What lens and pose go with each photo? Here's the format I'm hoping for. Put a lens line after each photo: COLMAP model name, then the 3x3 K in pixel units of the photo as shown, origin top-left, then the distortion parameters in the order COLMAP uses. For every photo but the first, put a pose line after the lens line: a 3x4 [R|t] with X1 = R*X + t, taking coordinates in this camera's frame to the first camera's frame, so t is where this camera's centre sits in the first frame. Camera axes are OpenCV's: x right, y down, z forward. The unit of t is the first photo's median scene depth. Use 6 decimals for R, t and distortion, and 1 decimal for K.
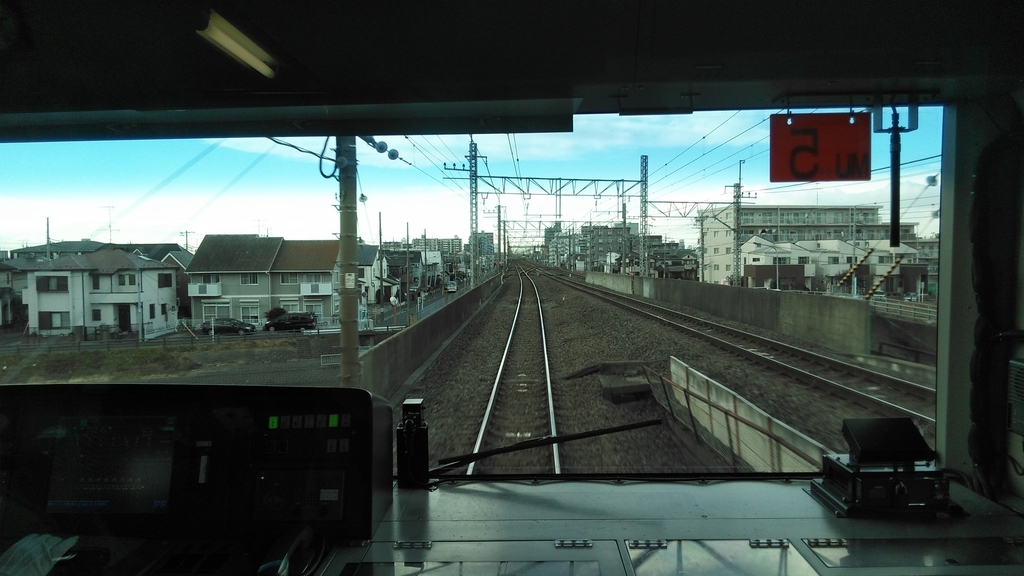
lens RADIAL K [[754.7, 0, 514.2], [0, 754.7, 285.9], [0, 0, 1]] dist [-0.000556, -0.005923]
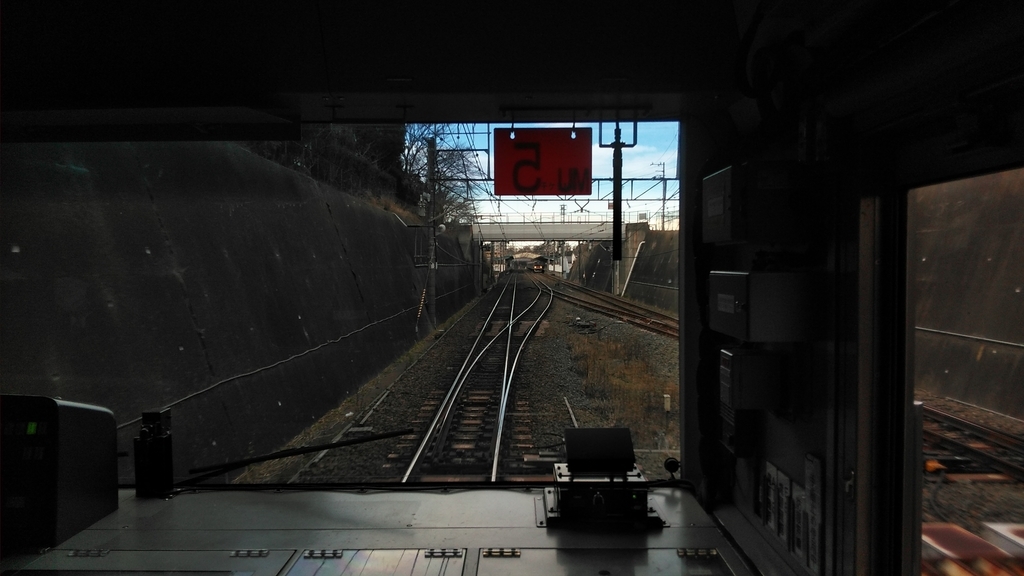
lens RADIAL K [[751.3, 0, 512.6], [0, 751.3, 289.5], [0, 0, 1]] dist [0.002952, -0.006326]
pose [[0.999596, 0.009177, 0.026901, 0.339749], [-0.008988, 0.999934, -0.007126, -0.003733], [-0.026964, 0.006882, 0.999613, -0.007794]]
